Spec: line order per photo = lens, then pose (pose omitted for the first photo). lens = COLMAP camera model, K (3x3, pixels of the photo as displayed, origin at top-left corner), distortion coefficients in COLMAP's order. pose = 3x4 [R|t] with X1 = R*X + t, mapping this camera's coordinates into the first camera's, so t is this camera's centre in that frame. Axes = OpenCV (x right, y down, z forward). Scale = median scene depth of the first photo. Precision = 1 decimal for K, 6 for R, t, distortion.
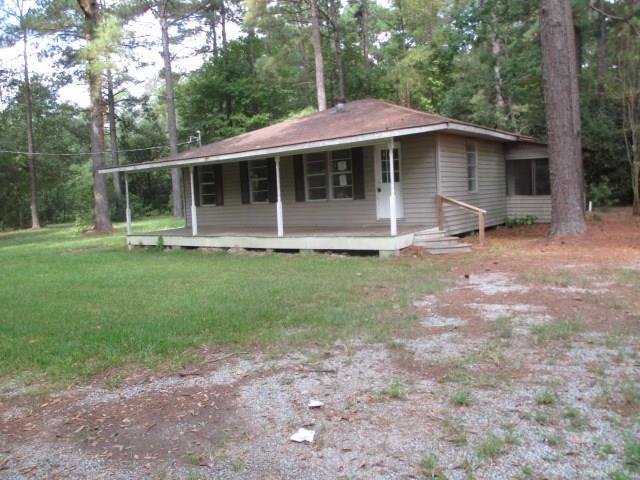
lens RADIAL K [[523.5, 0, 320.0], [0, 523.5, 240.0], [0, 0, 1]] dist [-0.010099, -0.003878]
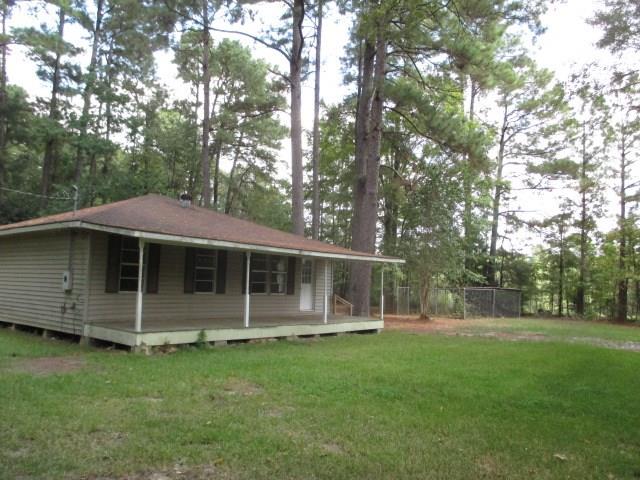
lens RADIAL K [[523.5, 0, 320.0], [0, 523.5, 240.0], [0, 0, 1]] dist [-0.010099, -0.003878]
pose [[0.069869, 0.146118, 0.986797, -1.190985], [0.056563, 0.987042, -0.150159, -0.014309], [-0.995951, 0.066308, 0.060699, 0.836221]]
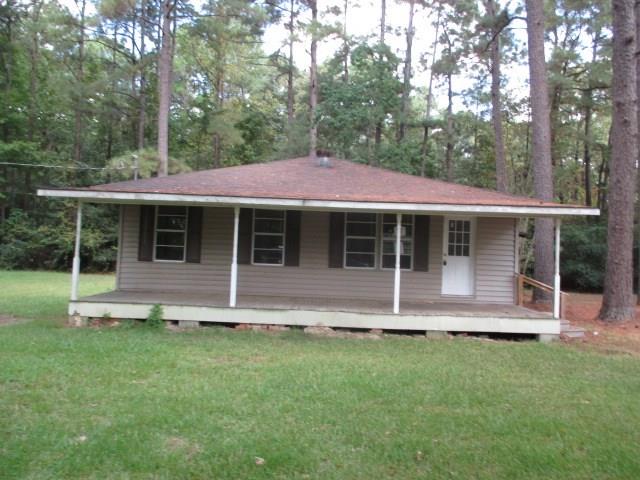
lens RADIAL K [[523.5, 0, 320.0], [0, 523.5, 240.0], [0, 0, 1]] dist [-0.010099, -0.003878]
pose [[0.807467, 0.103172, 0.580820, -0.574661], [-0.028930, 0.990328, -0.135696, -0.005570], [-0.589203, 0.092767, 0.802642, 0.385321]]
